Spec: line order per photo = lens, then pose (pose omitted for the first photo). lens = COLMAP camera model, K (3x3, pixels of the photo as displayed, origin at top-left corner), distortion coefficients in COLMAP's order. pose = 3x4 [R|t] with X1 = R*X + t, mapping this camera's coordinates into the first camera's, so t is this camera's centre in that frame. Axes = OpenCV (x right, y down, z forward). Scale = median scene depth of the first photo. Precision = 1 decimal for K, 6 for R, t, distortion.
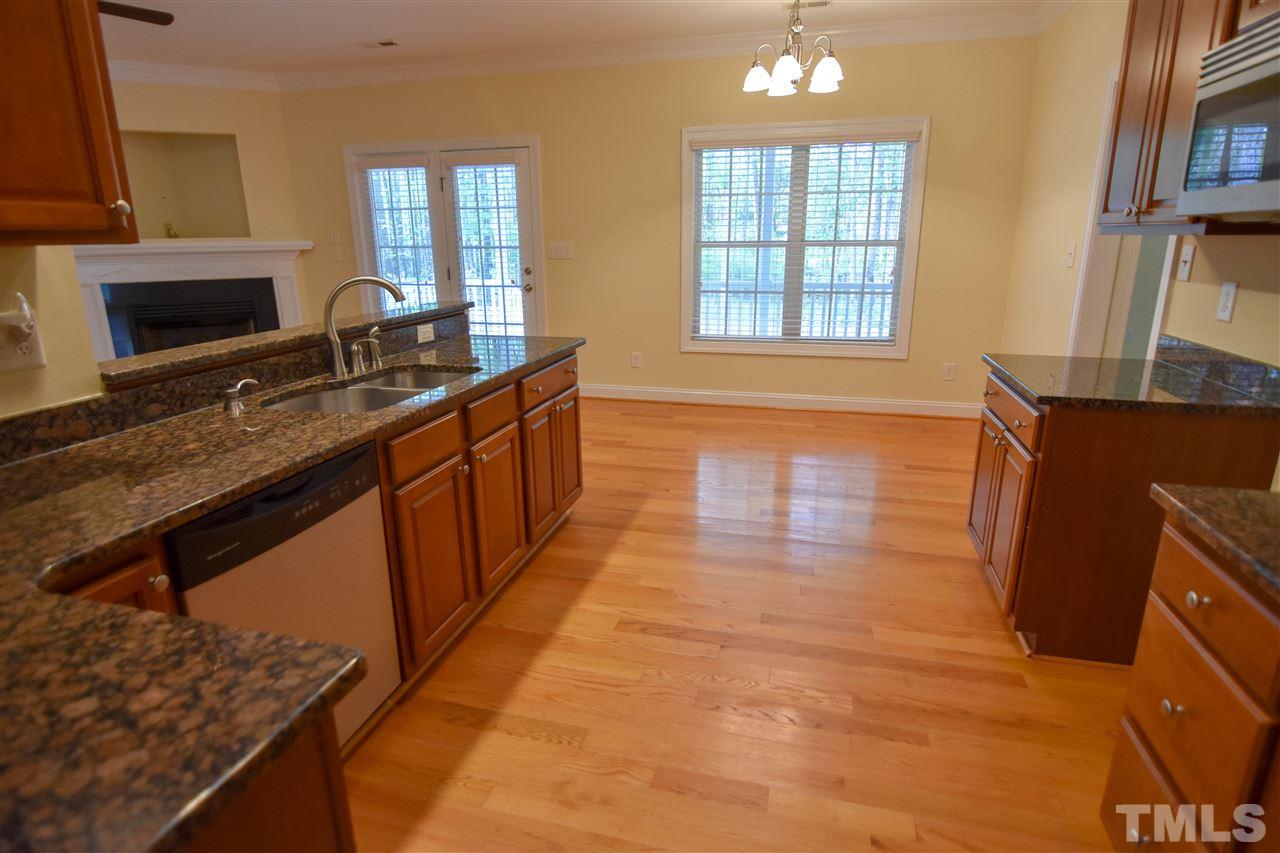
lens RADIAL K [[676.8, 0, 639.2], [0, 676.8, 422.5], [0, 0, 1]] dist [-0.002280, -0.009803]
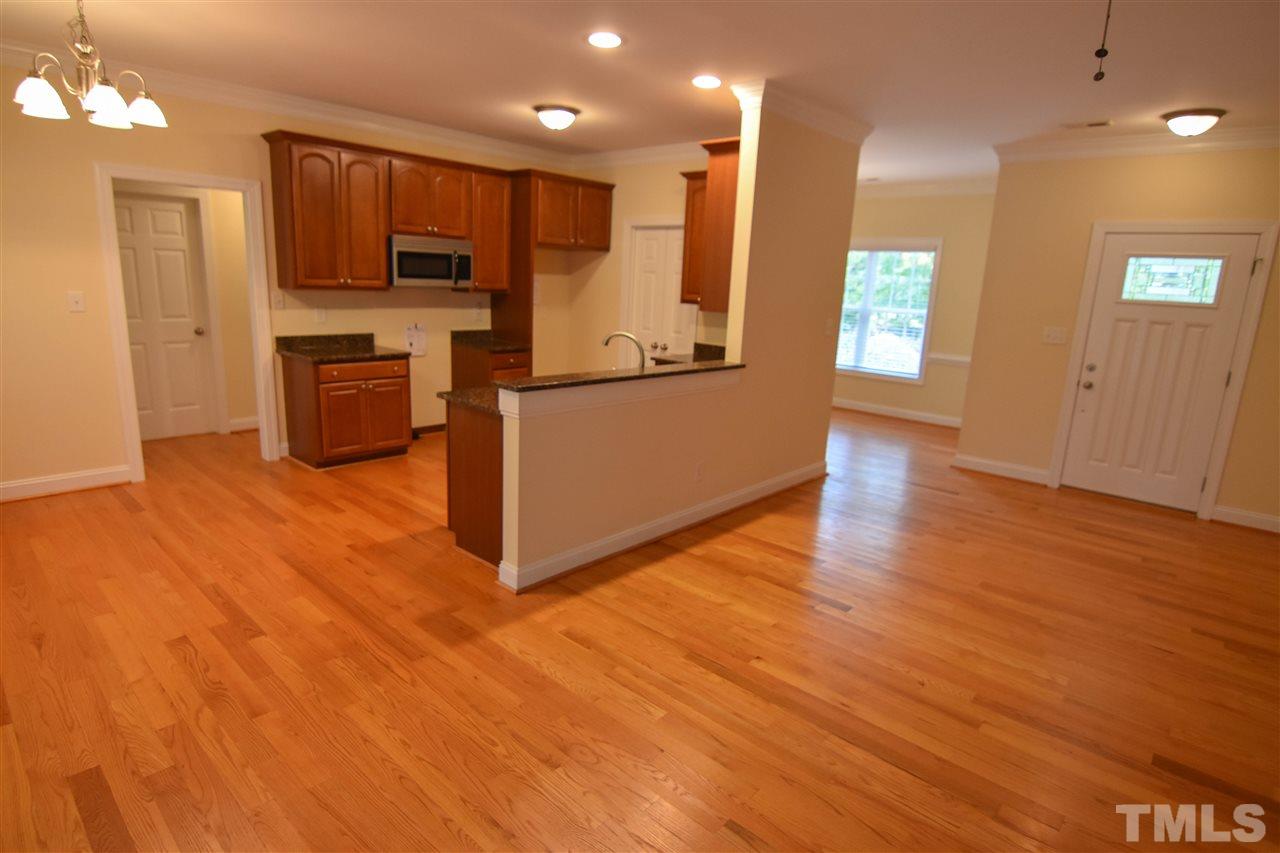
lens RADIAL K [[676.8, 0, 642.9], [0, 676.8, 423.7], [0, 0, 1]] dist [-0.002280, -0.009803]
pose [[-0.886157, -0.135825, 0.443033, -0.964398], [0.077939, 0.898769, 0.431439, -0.583162], [-0.456784, 0.416852, -0.785864, 1.883794]]
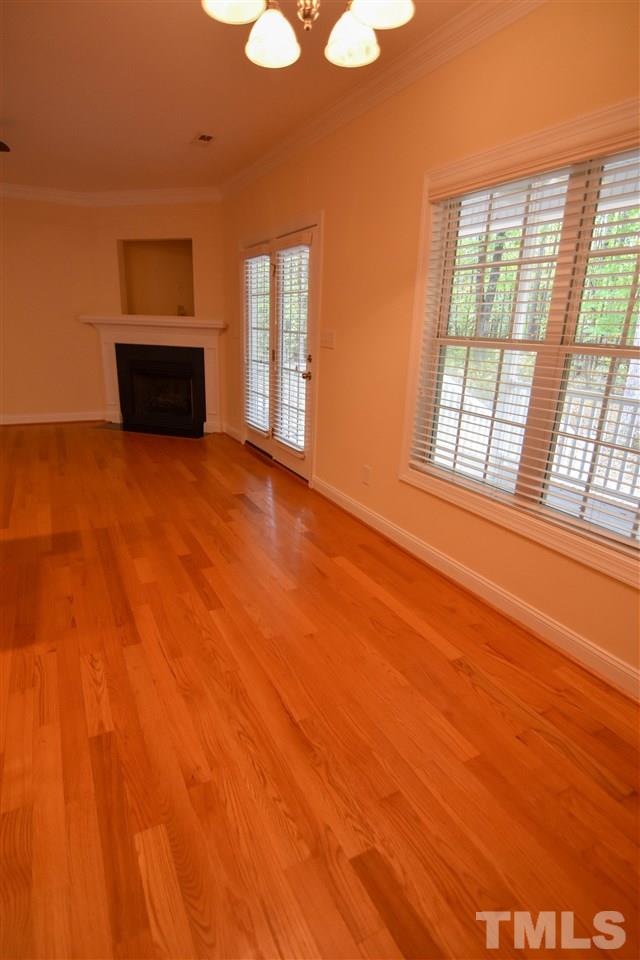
lens RADIAL K [[507.6, 0, 315.3], [0, 507.6, 480.4], [0, 0, 1]] dist [-0.002280, -0.009803]
pose [[0.665733, 0.250079, -0.703036, 0.736823], [-0.233107, 0.964714, 0.122423, -0.278239], [0.708844, 0.082381, 0.700538, 0.979698]]
